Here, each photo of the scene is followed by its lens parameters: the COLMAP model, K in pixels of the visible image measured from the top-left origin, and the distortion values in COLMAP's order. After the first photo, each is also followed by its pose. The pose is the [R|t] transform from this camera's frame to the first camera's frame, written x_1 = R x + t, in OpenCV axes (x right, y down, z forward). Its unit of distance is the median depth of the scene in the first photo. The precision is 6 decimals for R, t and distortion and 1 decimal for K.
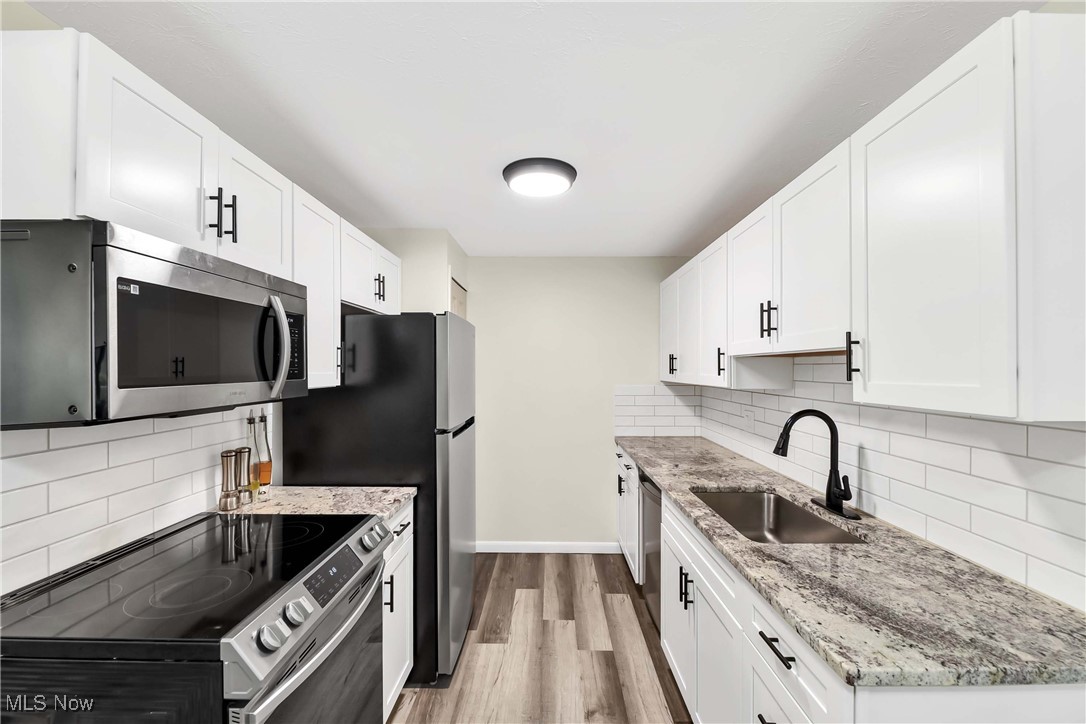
lens RADIAL K [[458.5, 0, 538.8], [0, 458.5, 364.5], [0, 0, 1]] dist [0.000831, 0.000040]
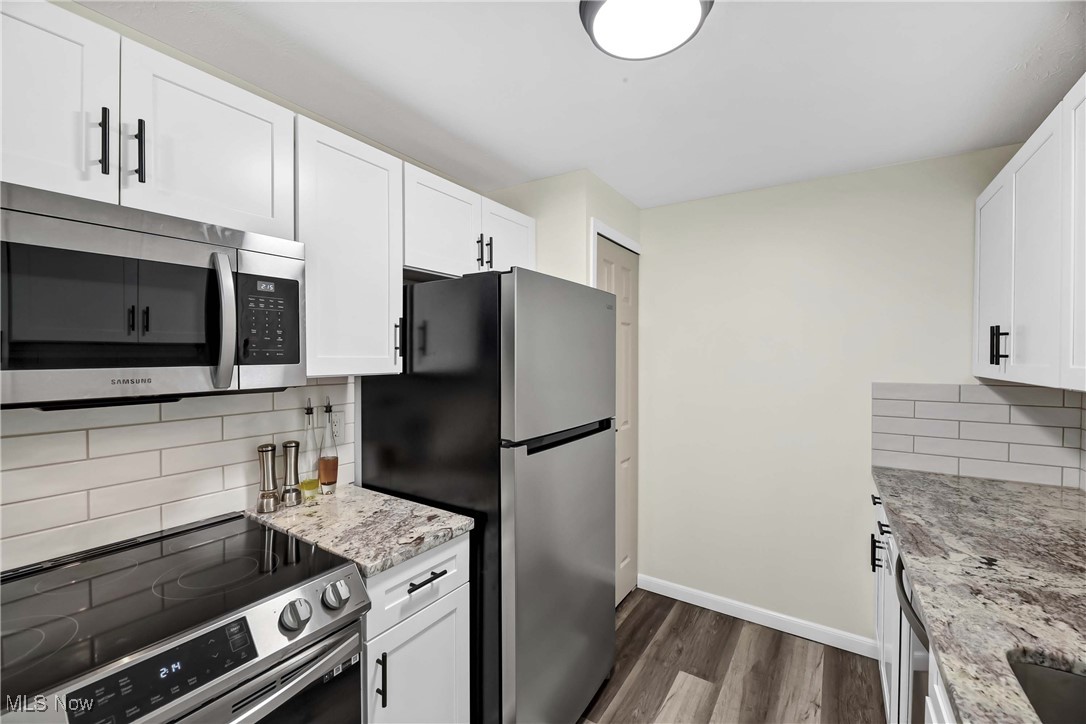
lens RADIAL K [[444.4, 0, 548.0], [0, 444.4, 359.5], [0, 0, 1]] dist [0.002551, -0.005094]
pose [[0.848794, 0.008681, -0.528652, 0.188170], [0.000723, 0.999845, 0.017579, 0.009180], [0.528723, -0.015303, 0.848657, 0.467343]]
